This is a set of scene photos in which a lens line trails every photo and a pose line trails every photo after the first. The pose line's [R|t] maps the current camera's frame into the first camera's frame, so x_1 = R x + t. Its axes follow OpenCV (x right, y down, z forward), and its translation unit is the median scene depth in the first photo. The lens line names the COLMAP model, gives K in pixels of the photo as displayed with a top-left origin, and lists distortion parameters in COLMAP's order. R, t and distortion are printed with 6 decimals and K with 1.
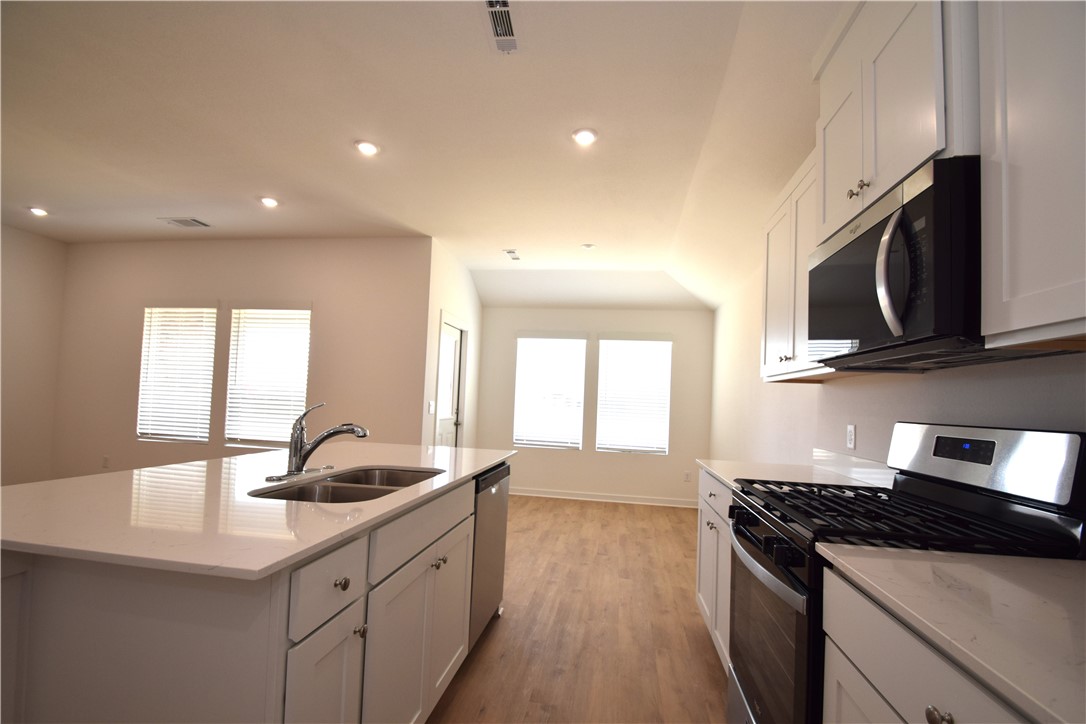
lens RADIAL K [[476.6, 0, 544.8], [0, 476.6, 381.5], [0, 0, 1]] dist [-0.006263, -0.008005]
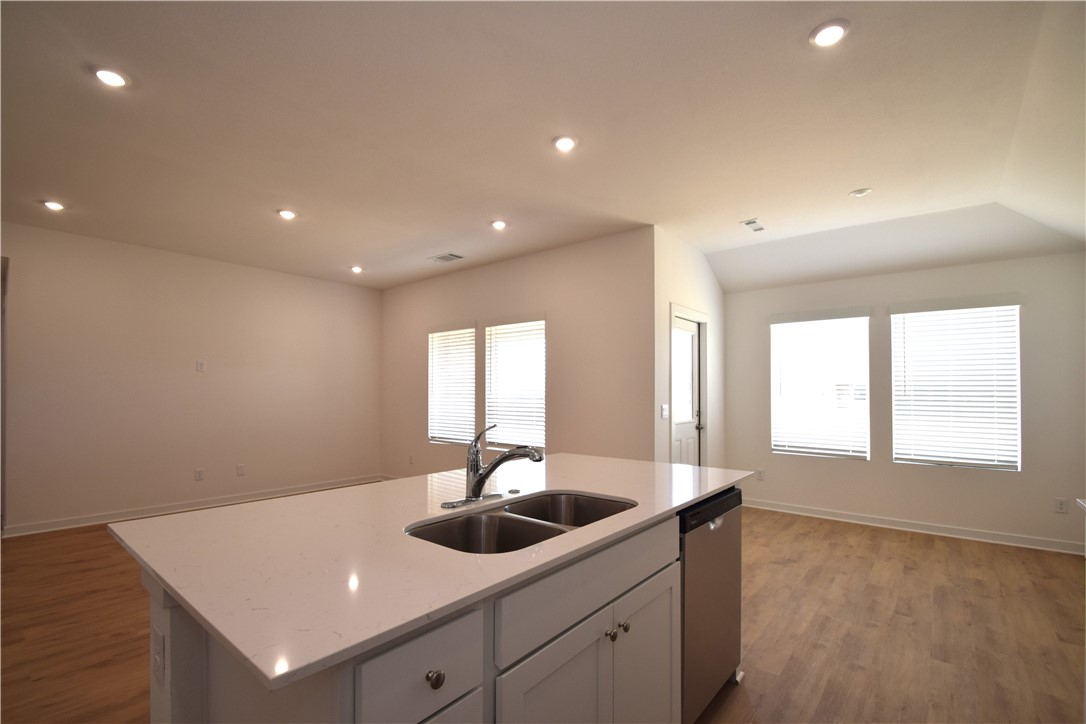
lens RADIAL K [[476.6, 0, 540.9], [0, 476.6, 380.1], [0, 0, 1]] dist [-0.006263, -0.008005]
pose [[0.854378, -0.052388, -0.517005, 0.035803], [0.055464, 0.998415, -0.009512, -0.010457], [0.516684, -0.020548, 0.855930, 0.106416]]
